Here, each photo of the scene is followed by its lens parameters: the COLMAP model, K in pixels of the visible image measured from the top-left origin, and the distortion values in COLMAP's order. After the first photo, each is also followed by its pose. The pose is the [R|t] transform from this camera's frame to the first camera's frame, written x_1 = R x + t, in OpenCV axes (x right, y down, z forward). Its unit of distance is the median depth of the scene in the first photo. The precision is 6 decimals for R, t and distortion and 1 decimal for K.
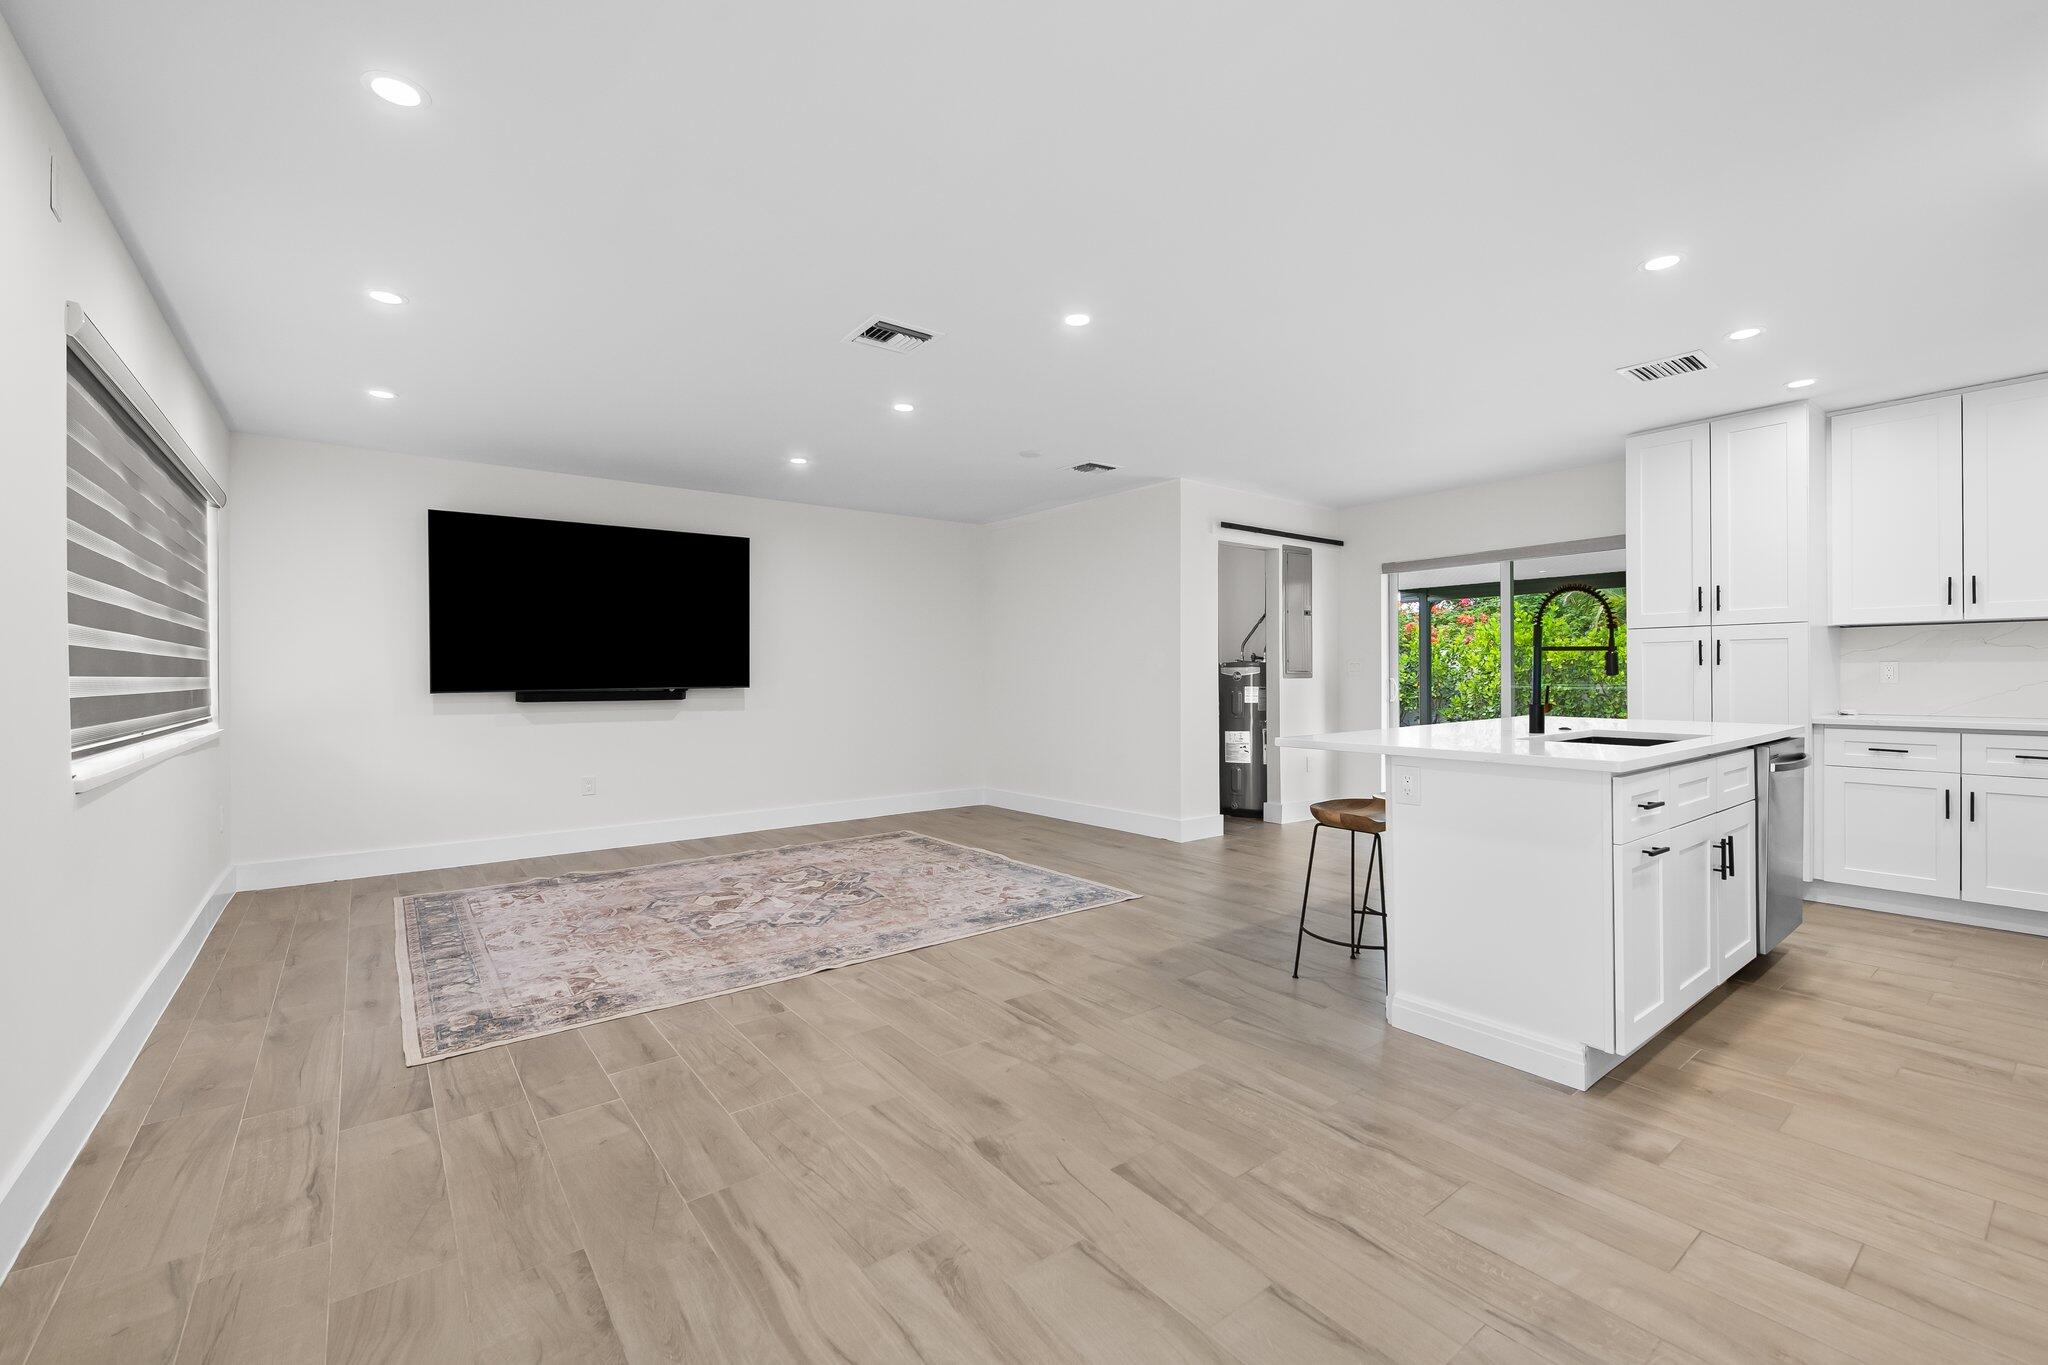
lens RADIAL K [[859.1, 0, 1024.0], [0, 859.1, 682.5], [0, 0, 1]] dist [0.001510, -0.000159]
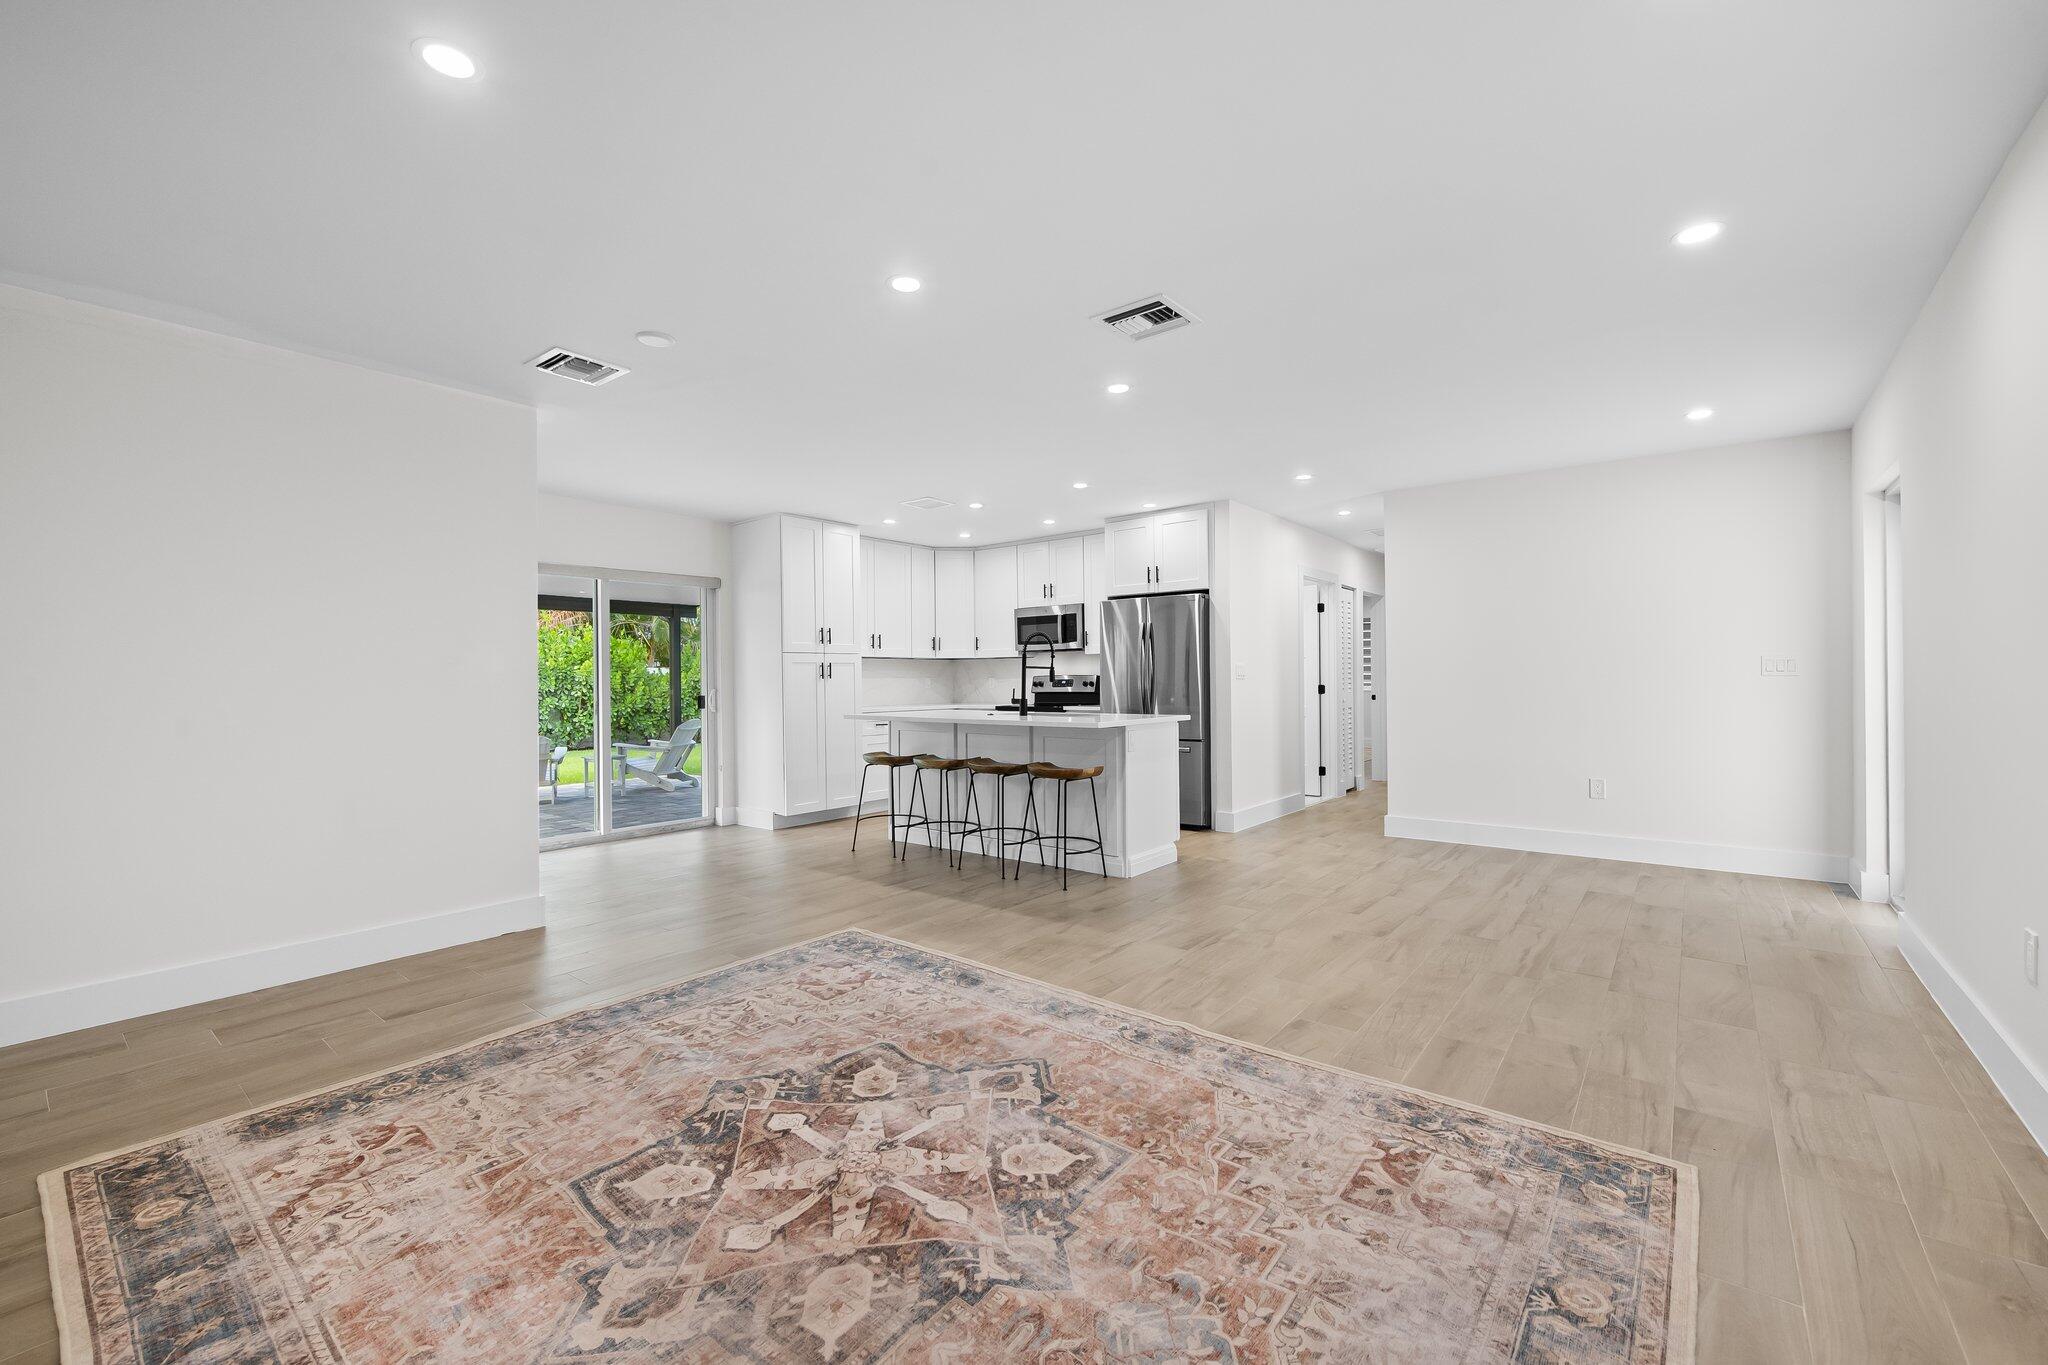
lens RADIAL K [[825.2, 0, 1024.0], [0, 825.2, 682.5], [0, 0, 1]] dist [0.001592, 0.000224]
pose [[-0.231647, 0.002198, 0.972797, -1.002041], [0.020850, 0.999779, 0.002706, -0.013449], [-0.972576, 0.020910, -0.231641, 1.348211]]
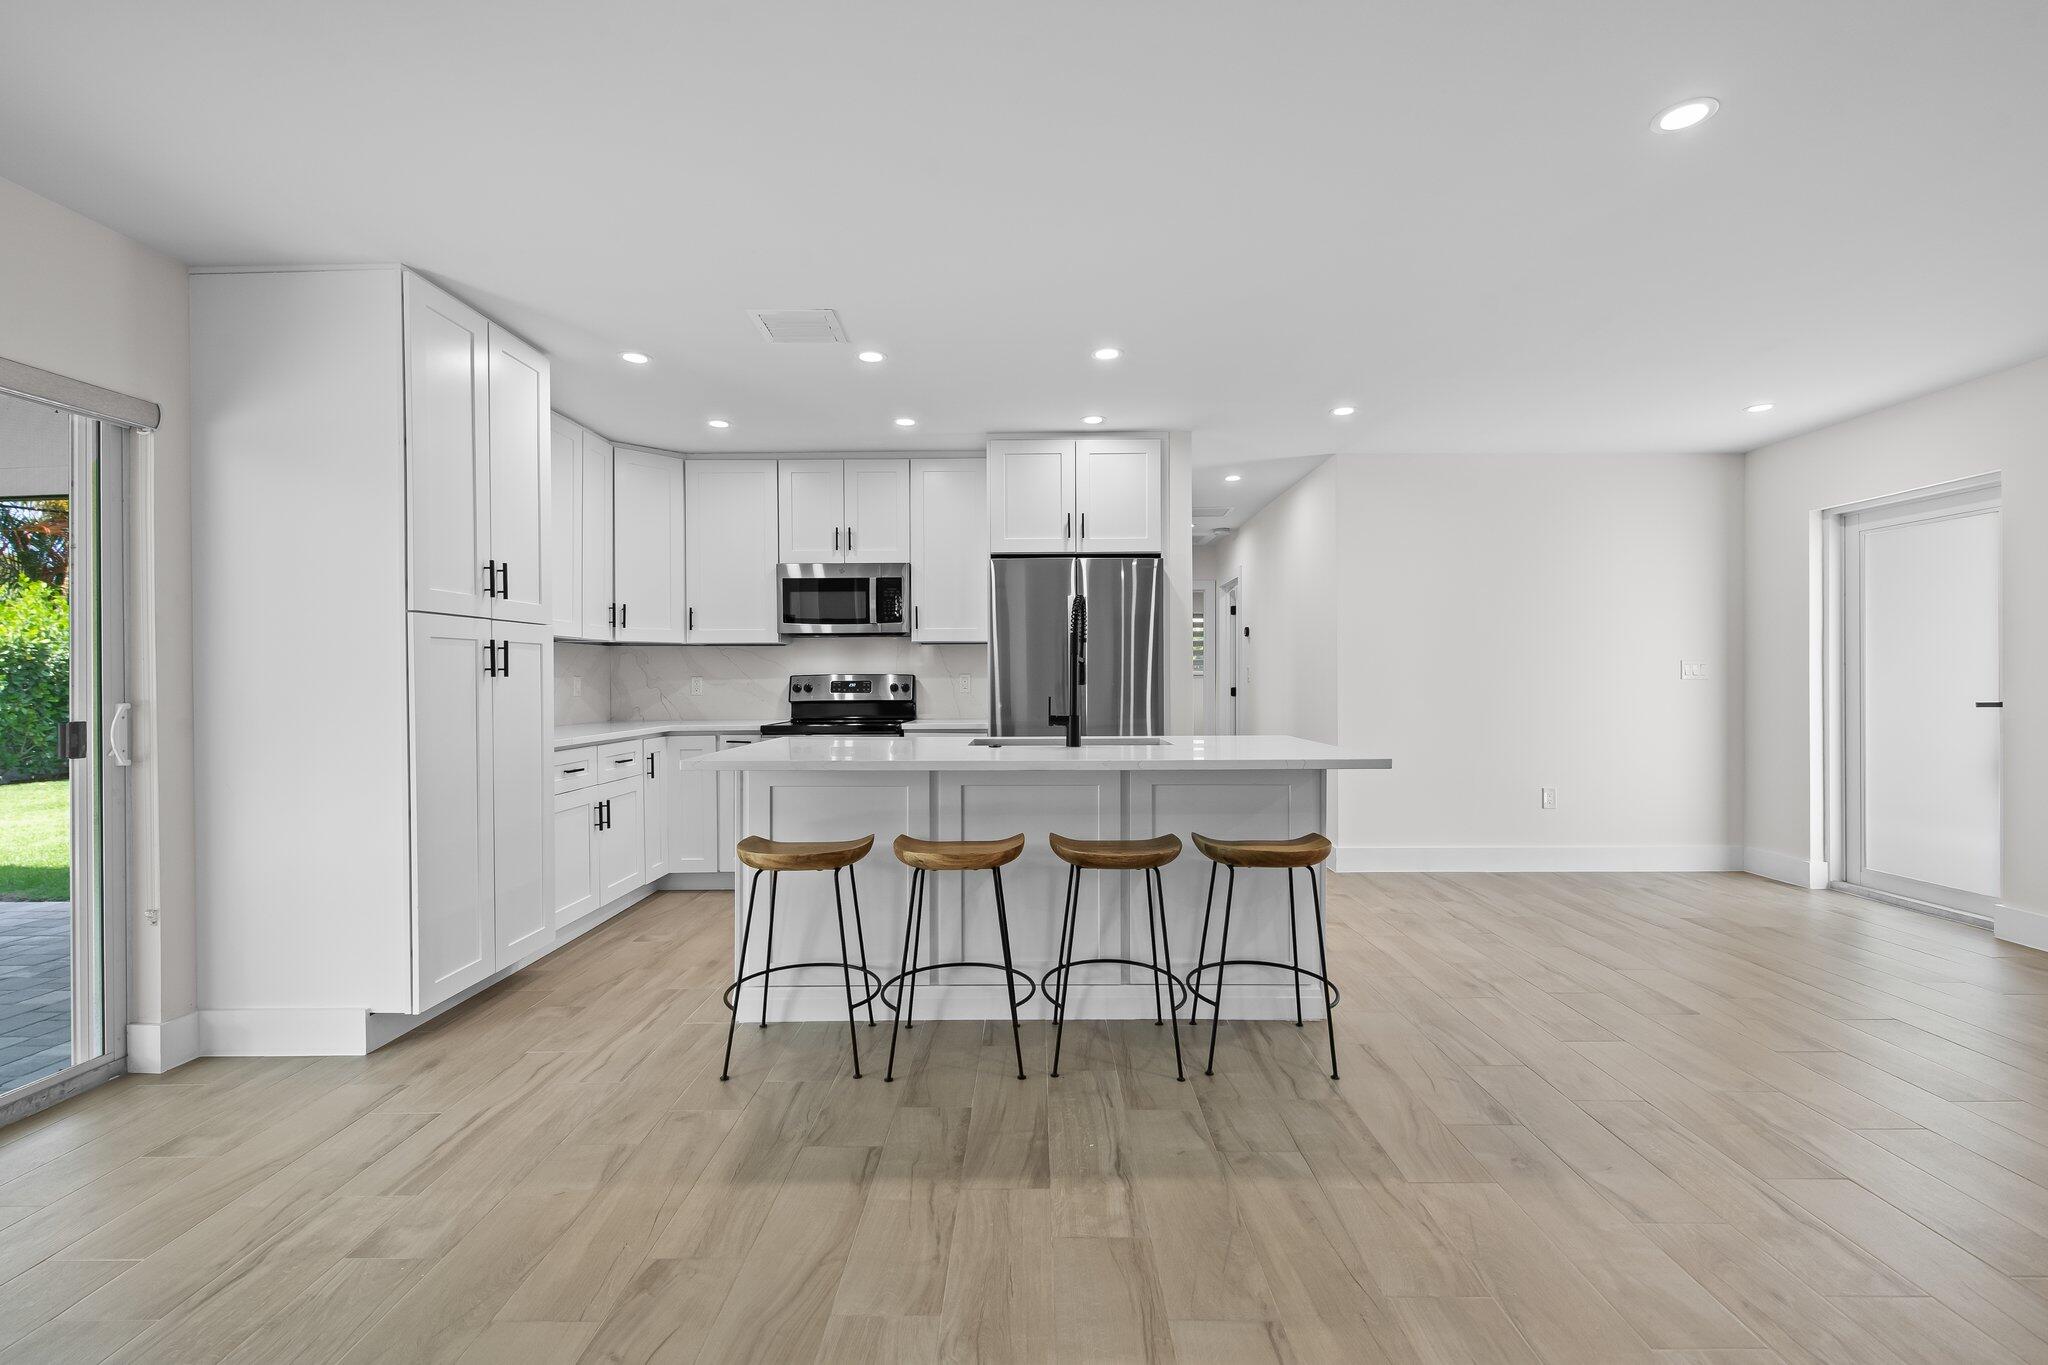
lens RADIAL K [[859.1, 0, 1024.0], [0, 859.1, 682.5], [0, 0, 1]] dist [0.001510, -0.000159]
pose [[-0.781633, 0.004492, 0.623723, 0.050382], [0.013947, 0.999850, 0.010278, -0.022274], [-0.623583, 0.016732, -0.781578, 1.724447]]
